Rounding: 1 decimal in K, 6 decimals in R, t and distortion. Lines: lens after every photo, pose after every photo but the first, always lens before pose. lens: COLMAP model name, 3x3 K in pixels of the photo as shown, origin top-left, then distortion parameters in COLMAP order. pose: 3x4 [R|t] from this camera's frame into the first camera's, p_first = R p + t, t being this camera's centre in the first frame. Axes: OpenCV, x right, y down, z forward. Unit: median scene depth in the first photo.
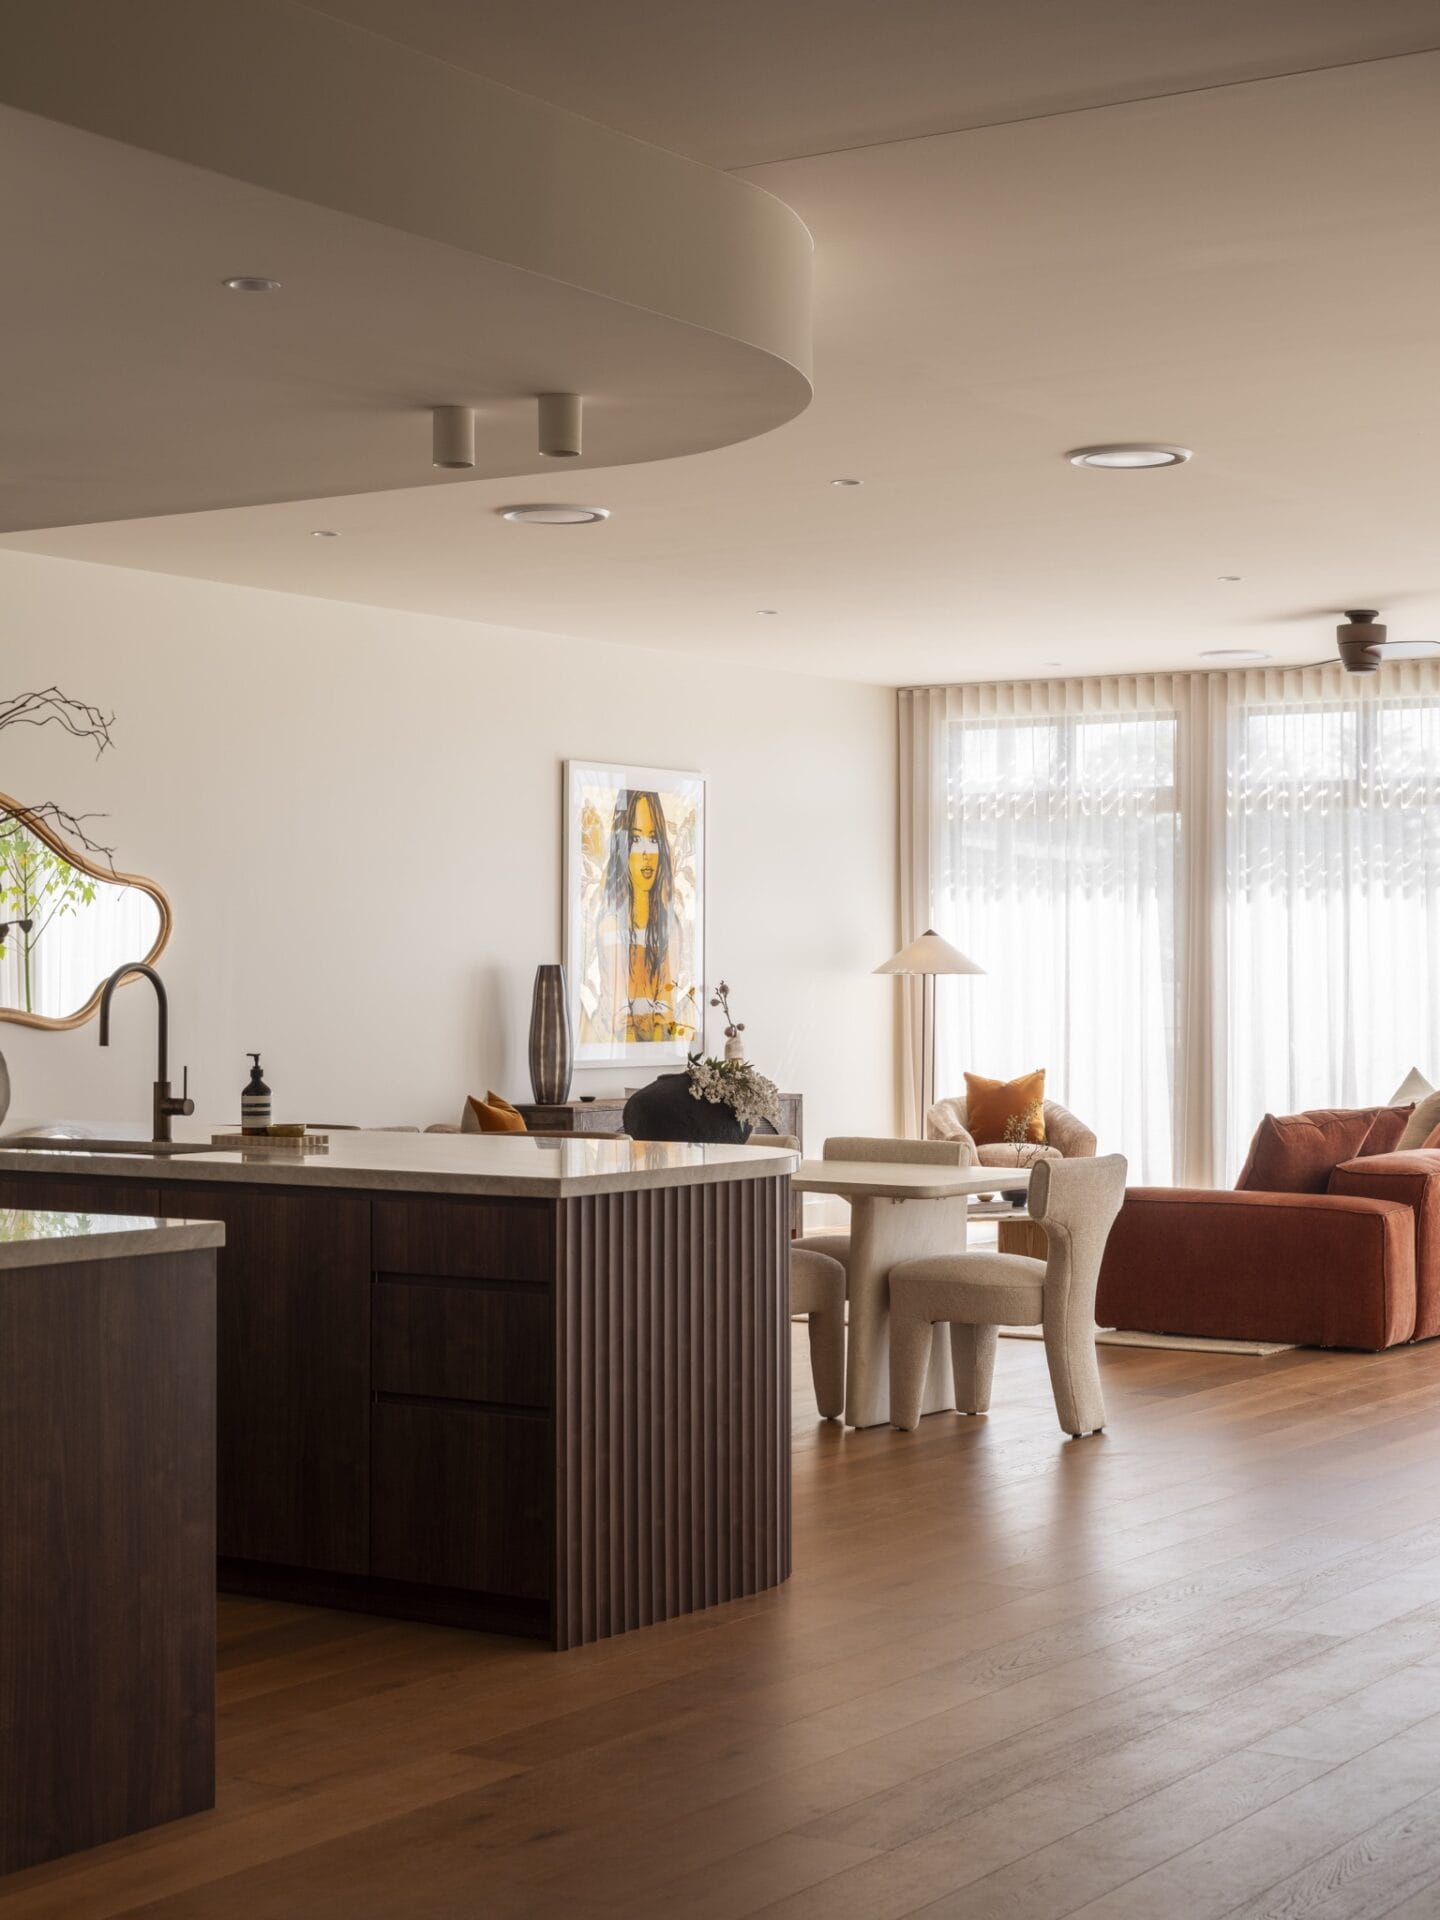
lens RADIAL K [[3067.9, 0, 720.0], [0, 3067.9, 960.0], [0, 0, 1]] dist [0.000736, -0.091422]
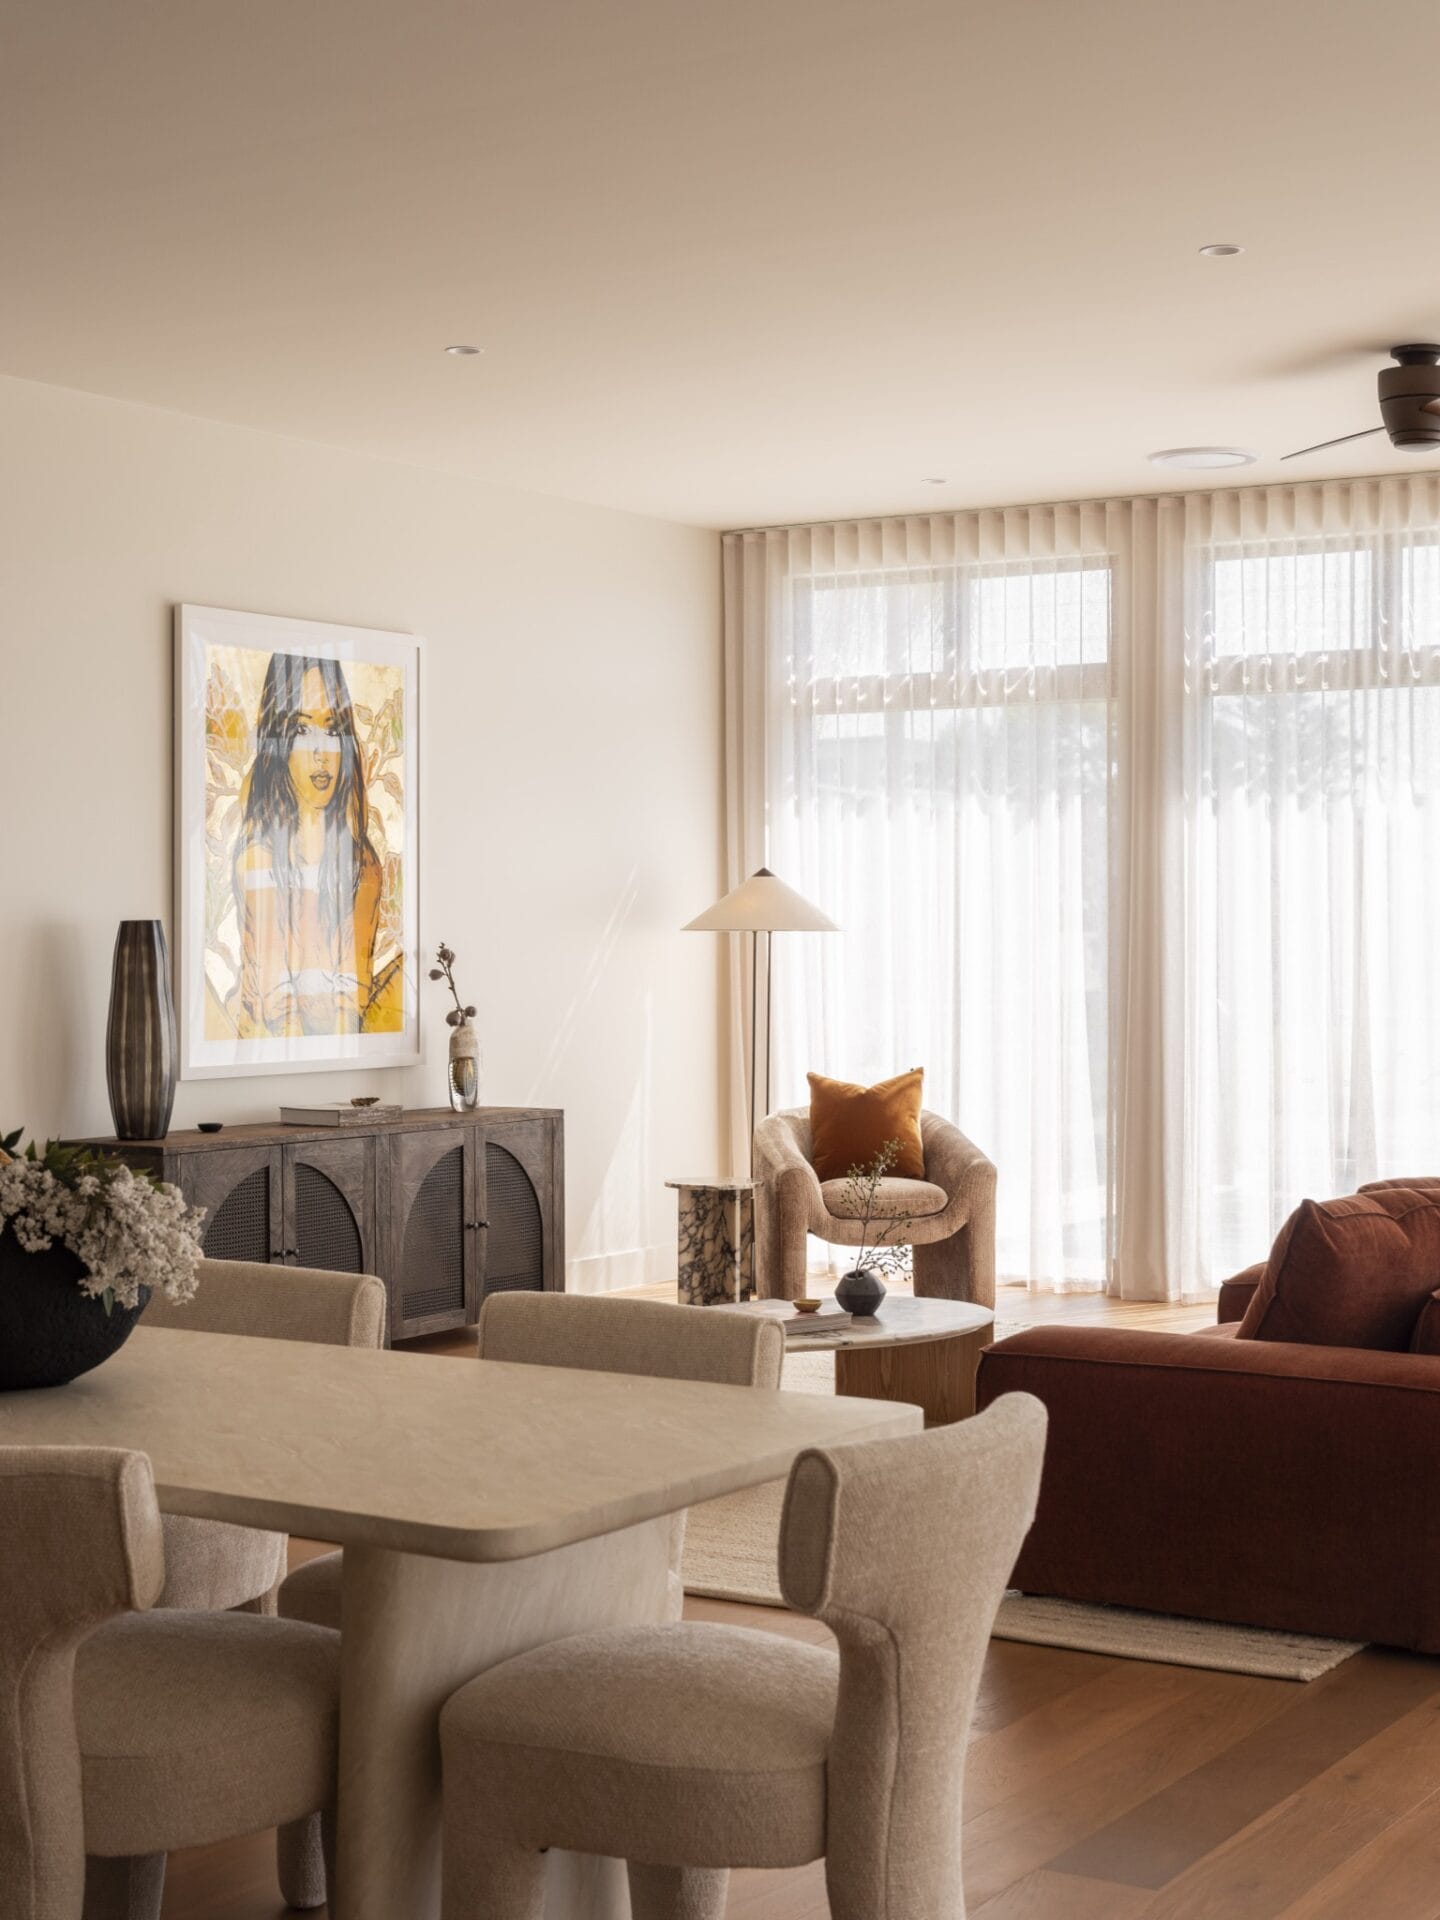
lens RADIAL K [[2898.9, 0, 720.0], [0, 2898.9, 960.0], [0, 0, 1]] dist [0.007292, 0.079040]
pose [[0.999757, -0.002355, 0.021936, 0.046173], [0.001984, 0.999855, 0.016896, -0.000078], [-0.021972, -0.016848, 0.999617, 0.349947]]
